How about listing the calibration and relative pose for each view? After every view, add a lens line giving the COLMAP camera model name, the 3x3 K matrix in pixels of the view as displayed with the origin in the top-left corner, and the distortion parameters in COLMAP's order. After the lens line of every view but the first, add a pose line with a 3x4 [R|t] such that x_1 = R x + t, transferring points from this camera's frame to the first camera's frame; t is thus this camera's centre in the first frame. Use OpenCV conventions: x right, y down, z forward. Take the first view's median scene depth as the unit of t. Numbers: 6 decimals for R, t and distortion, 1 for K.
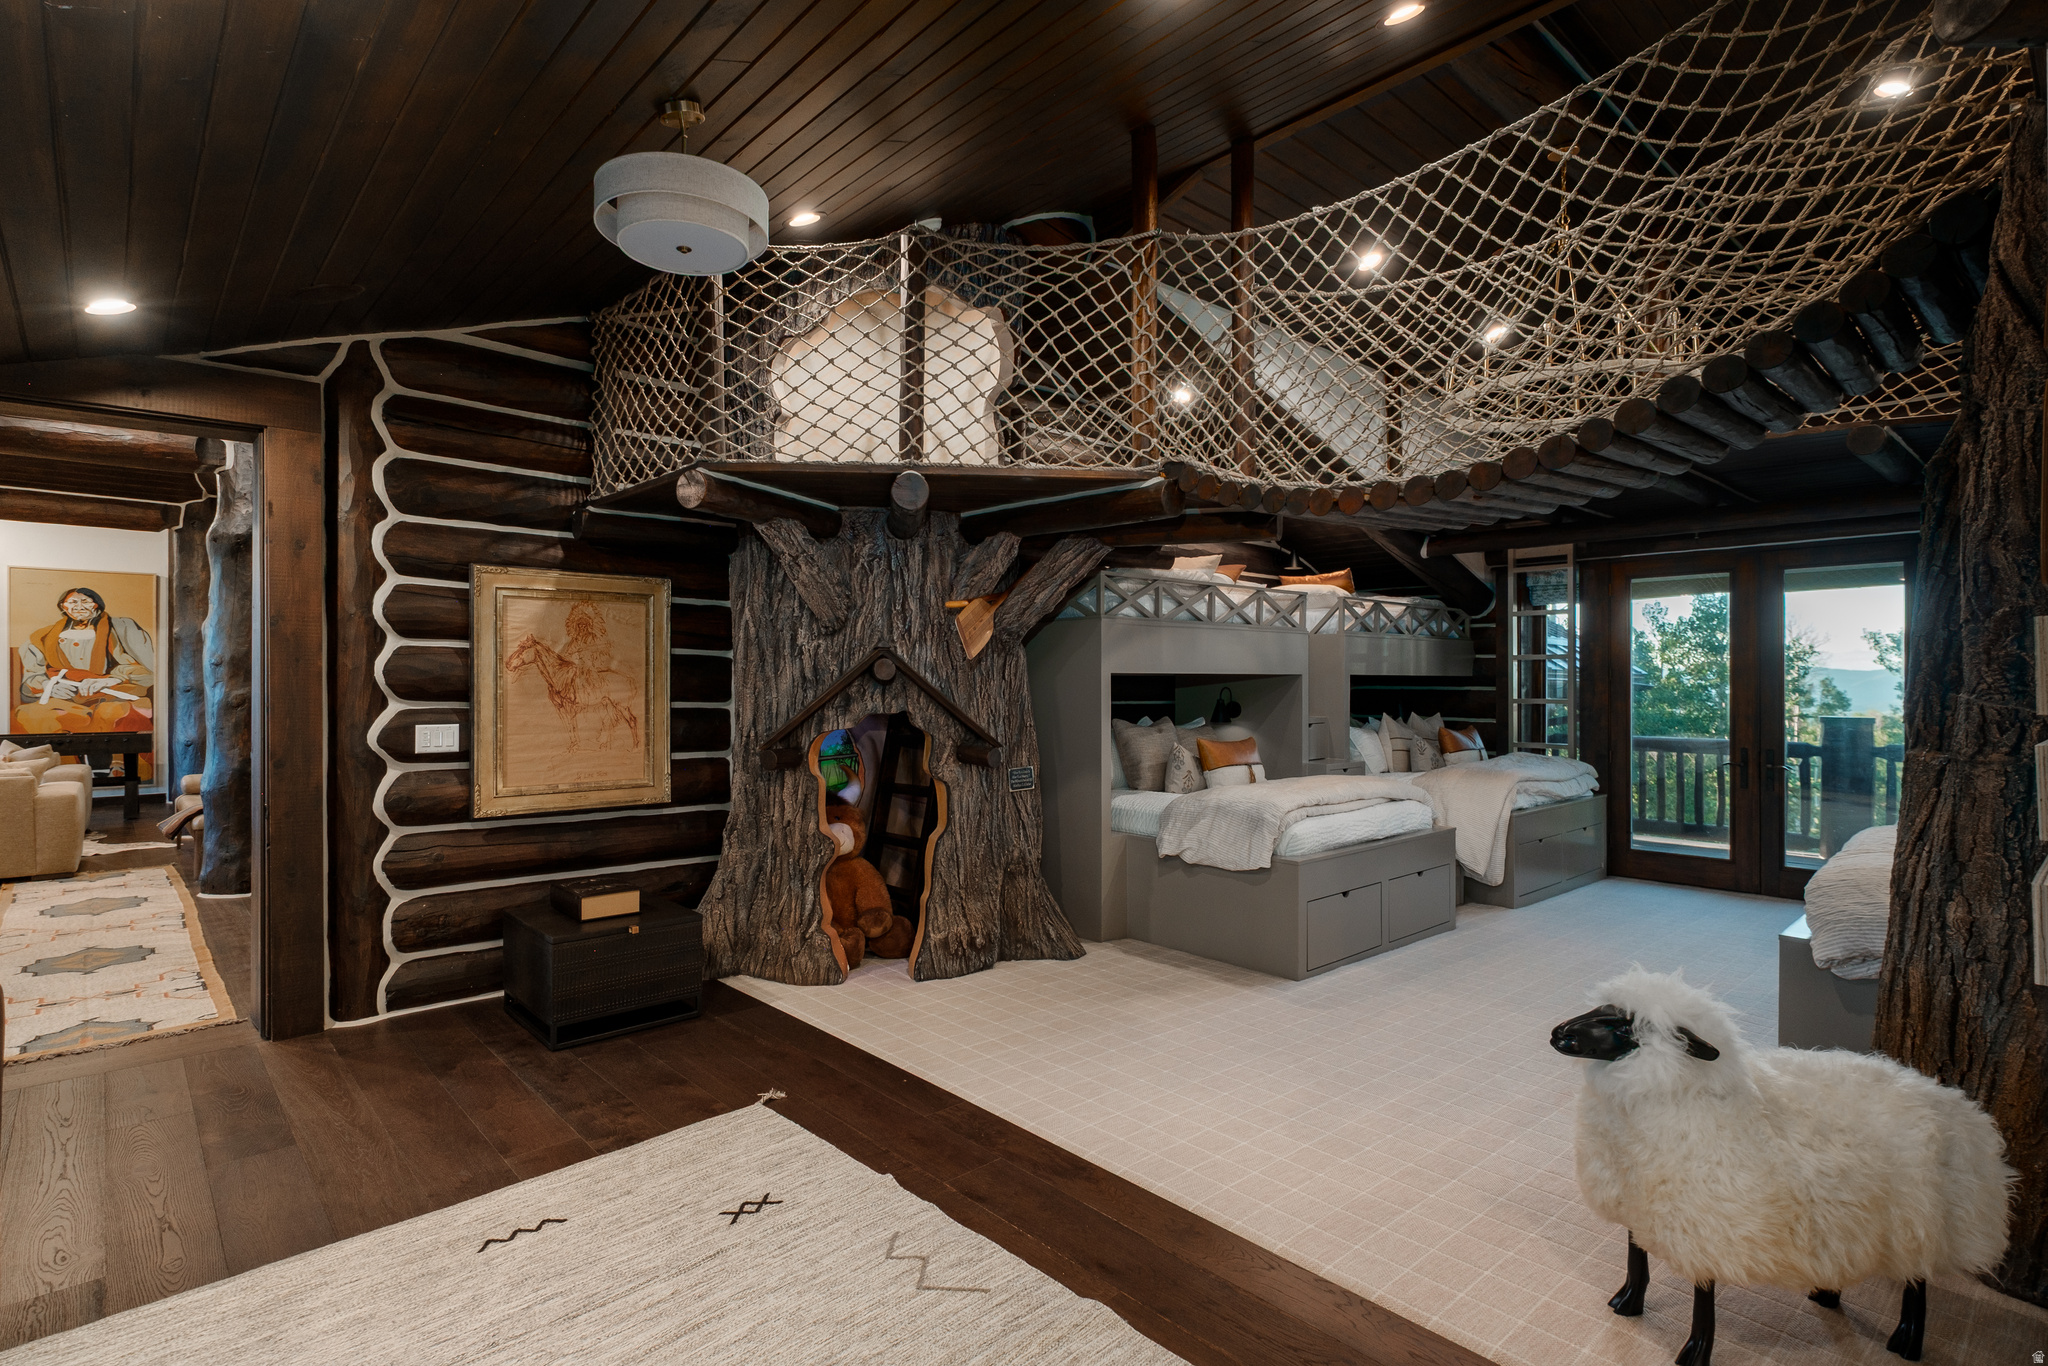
lens RADIAL K [[975.7, 0, 1024.0], [0, 975.7, 683.0], [0, 0, 1]] dist [0.000674, -0.000544]
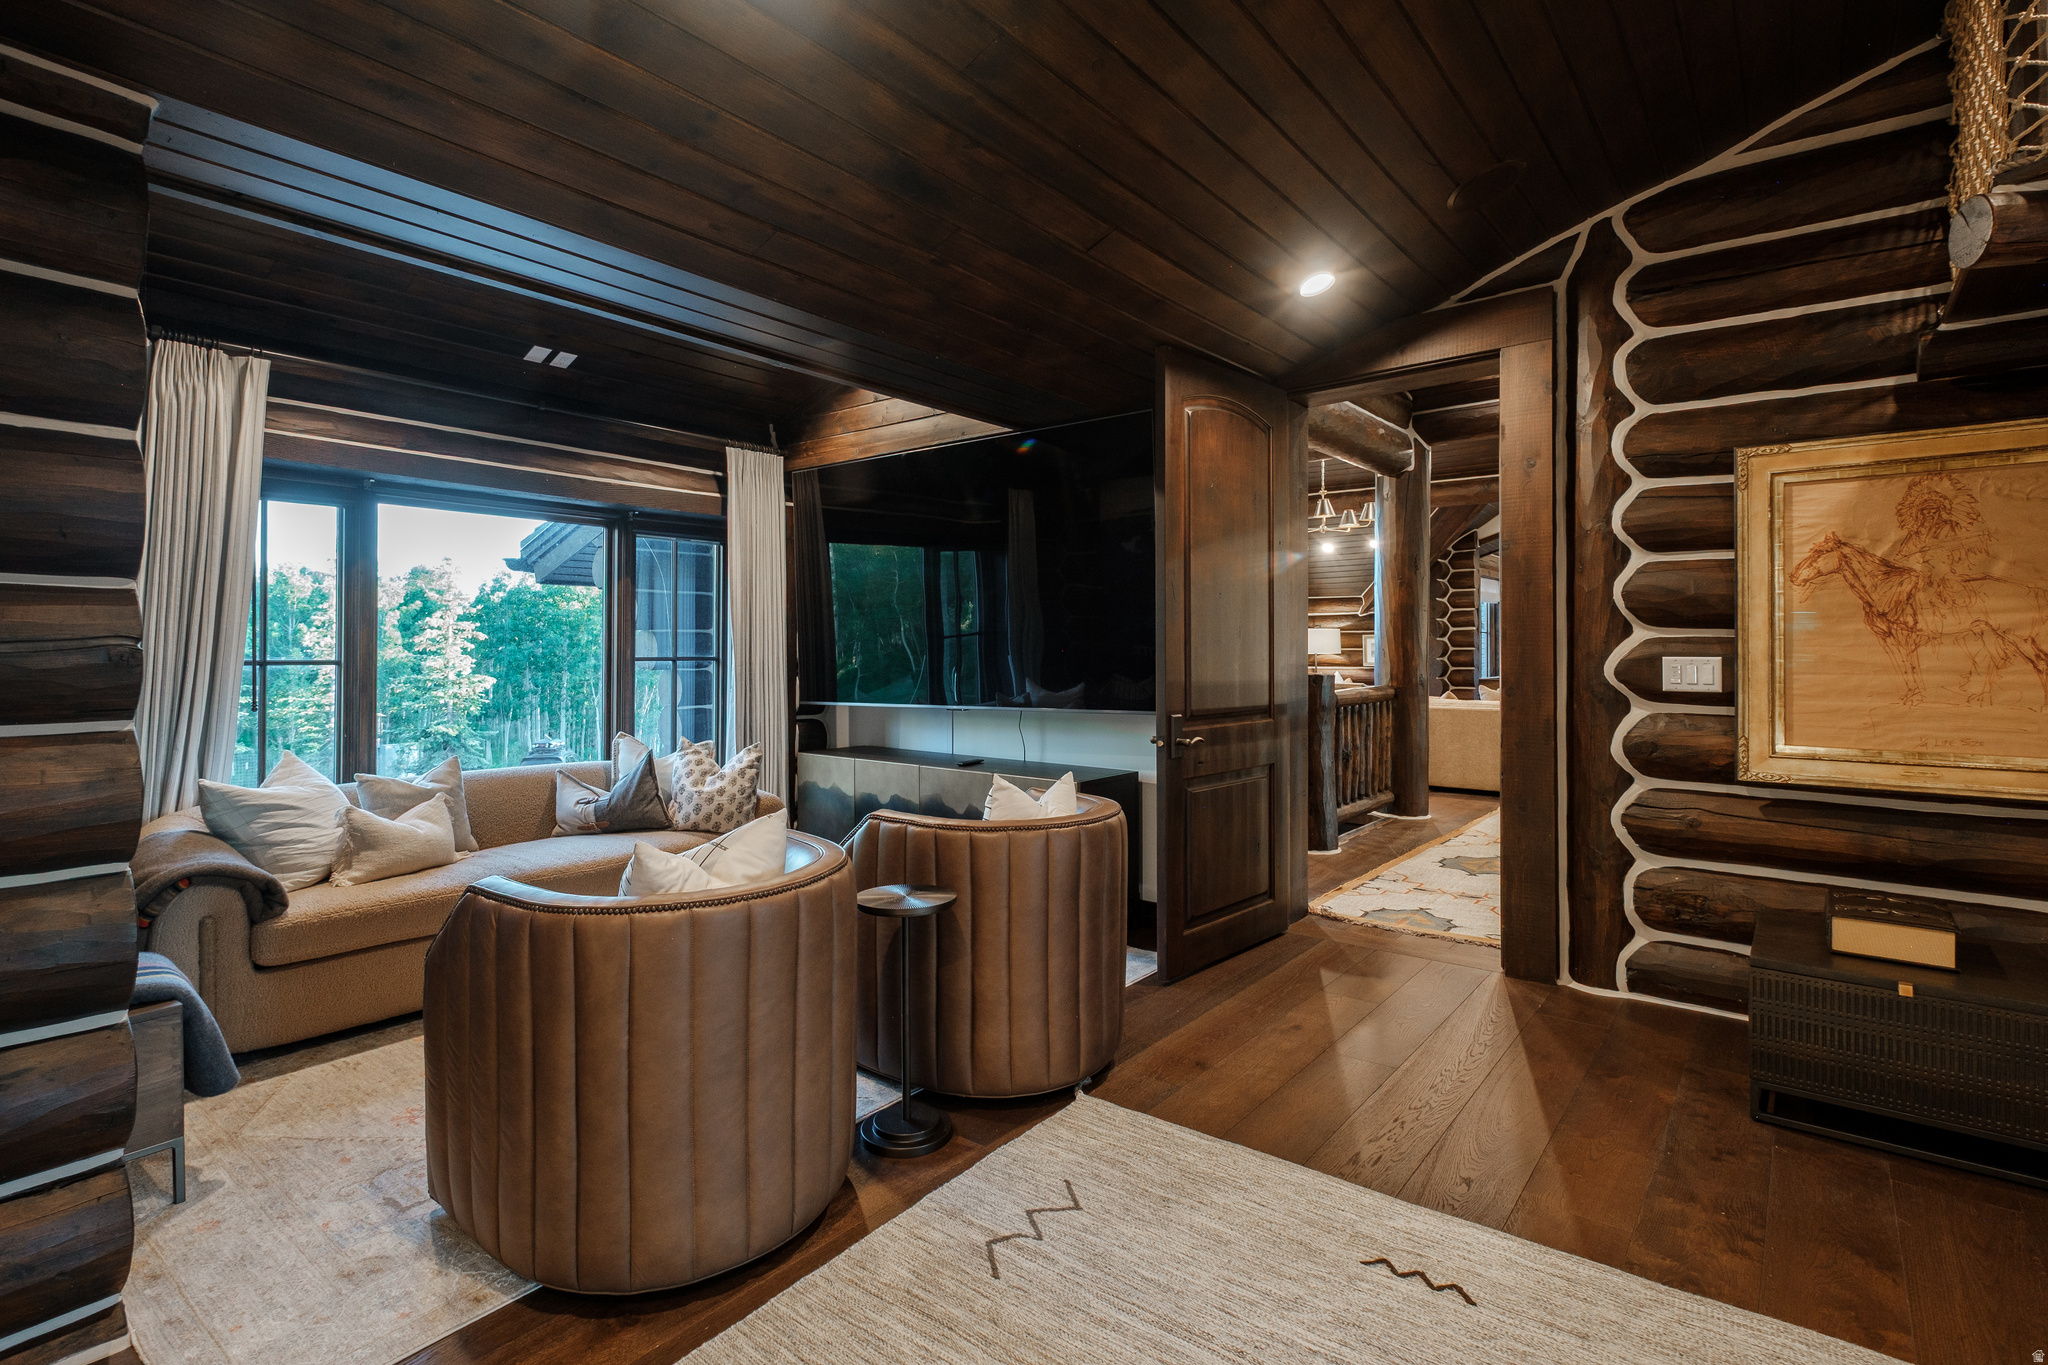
lens RADIAL K [[996.2, 0, 1017.2], [0, 996.2, 647.5], [0, 0, 1]] dist [0.000404, 0.000085]
pose [[0.137418, -0.003799, -0.990506, 0.136077], [0.000281, 0.999993, -0.003797, 0.038503], [0.990513, 0.000244, 0.137418, 0.342751]]
